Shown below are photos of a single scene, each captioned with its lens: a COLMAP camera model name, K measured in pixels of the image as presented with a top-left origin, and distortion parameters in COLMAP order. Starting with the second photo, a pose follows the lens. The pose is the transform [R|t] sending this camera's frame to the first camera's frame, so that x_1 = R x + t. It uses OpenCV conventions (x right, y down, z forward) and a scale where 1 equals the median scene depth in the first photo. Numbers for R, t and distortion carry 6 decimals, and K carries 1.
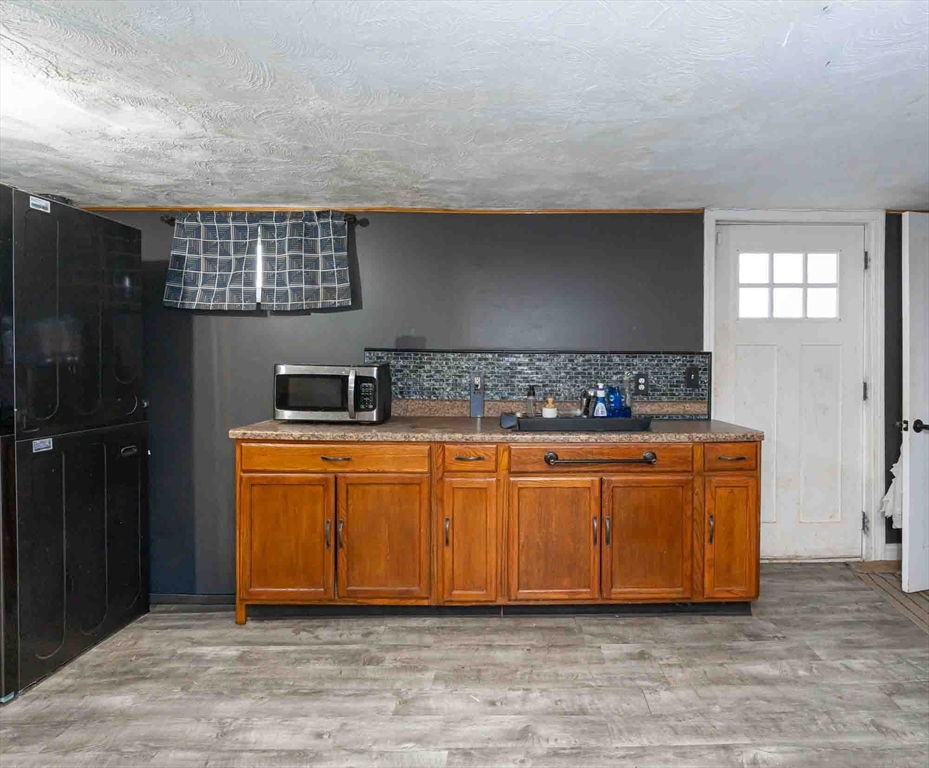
lens RADIAL K [[514.0, 0, 534.3], [0, 514.0, 359.7], [0, 0, 1]] dist [-0.003426, 0.000304]
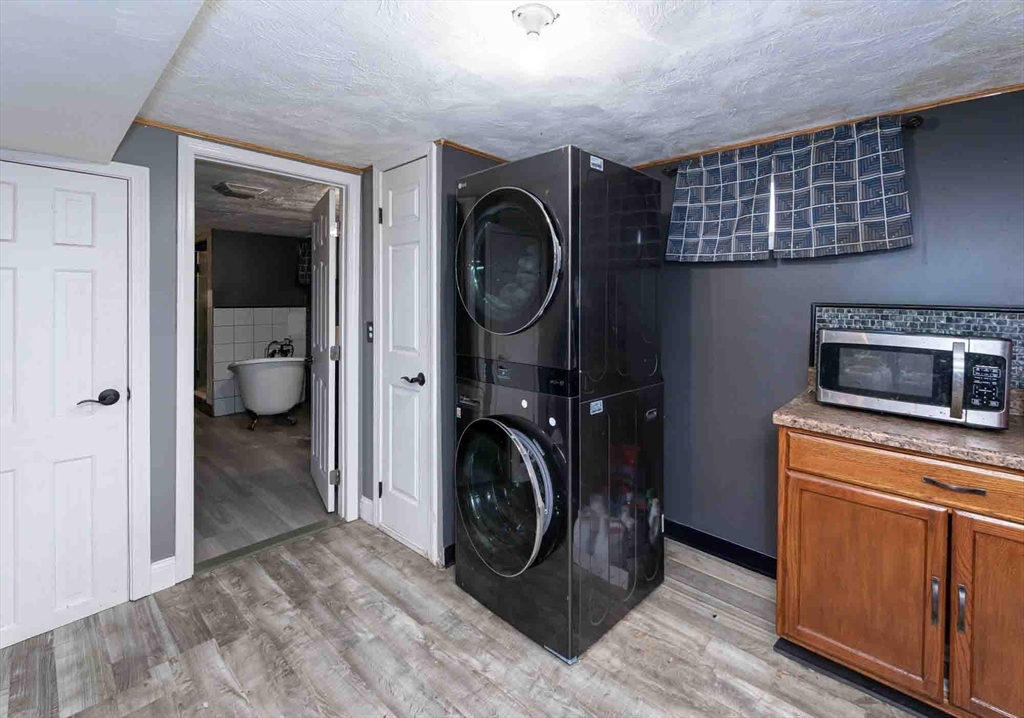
lens RADIAL K [[459.8, 0, 516.6], [0, 459.8, 299.2], [0, 0, 1]] dist [-0.001536, -0.000550]
pose [[0.707832, 0.004651, -0.706365, -0.303381], [-0.010171, 0.999942, -0.003608, -0.024495], [0.706307, 0.009738, 0.707838, 0.180463]]
